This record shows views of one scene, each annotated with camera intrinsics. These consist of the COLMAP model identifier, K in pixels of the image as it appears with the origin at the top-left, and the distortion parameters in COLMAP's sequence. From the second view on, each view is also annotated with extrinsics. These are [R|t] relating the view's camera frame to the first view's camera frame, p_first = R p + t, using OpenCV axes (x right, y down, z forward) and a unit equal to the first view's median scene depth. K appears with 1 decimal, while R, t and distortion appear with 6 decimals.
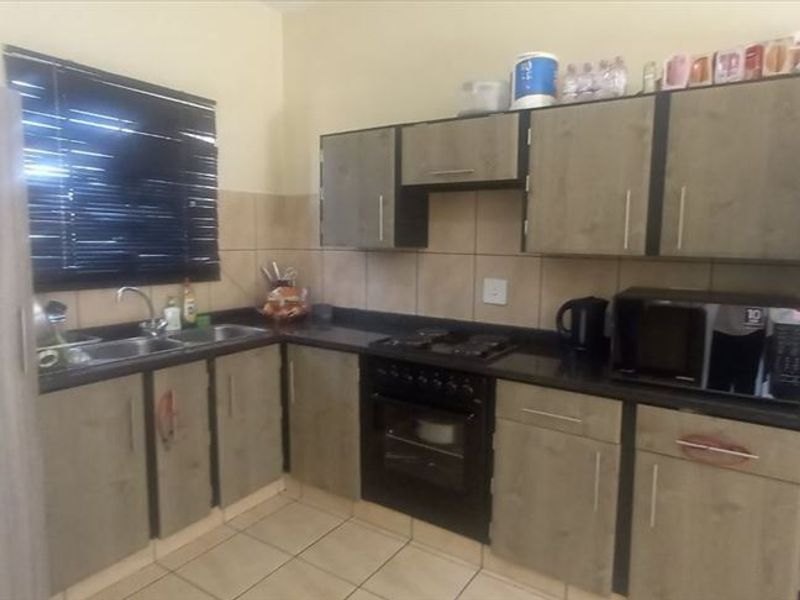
lens RADIAL K [[523.6, 0, 400.0], [0, 523.6, 300.0], [0, 0, 1]] dist [-0.004222, -0.001294]
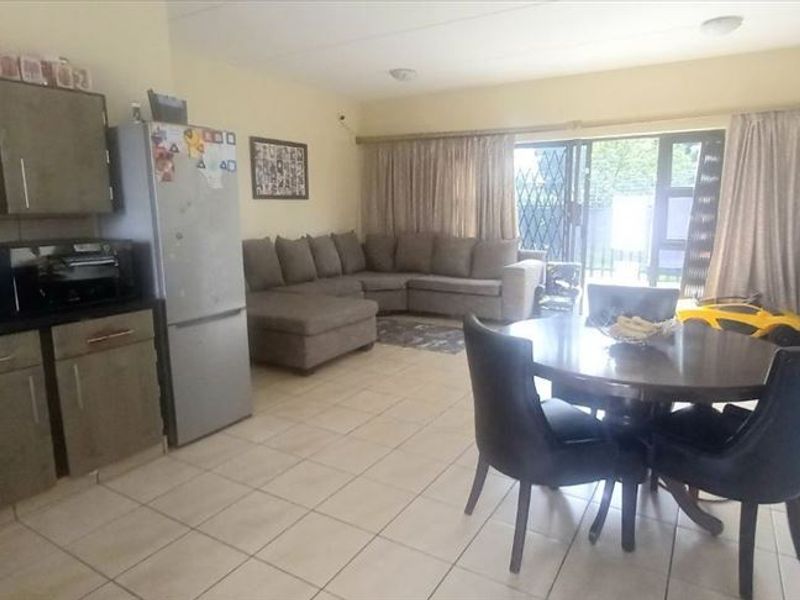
lens RADIAL K [[523.6, 0, 400.0], [0, 523.6, 300.0], [0, 0, 1]] dist [-0.004222, -0.001294]
pose [[-0.024733, -0.189367, 0.981595, -0.827835], [0.125471, 0.973543, 0.190975, -0.007274], [-0.991789, 0.127885, -0.000319, 0.125777]]
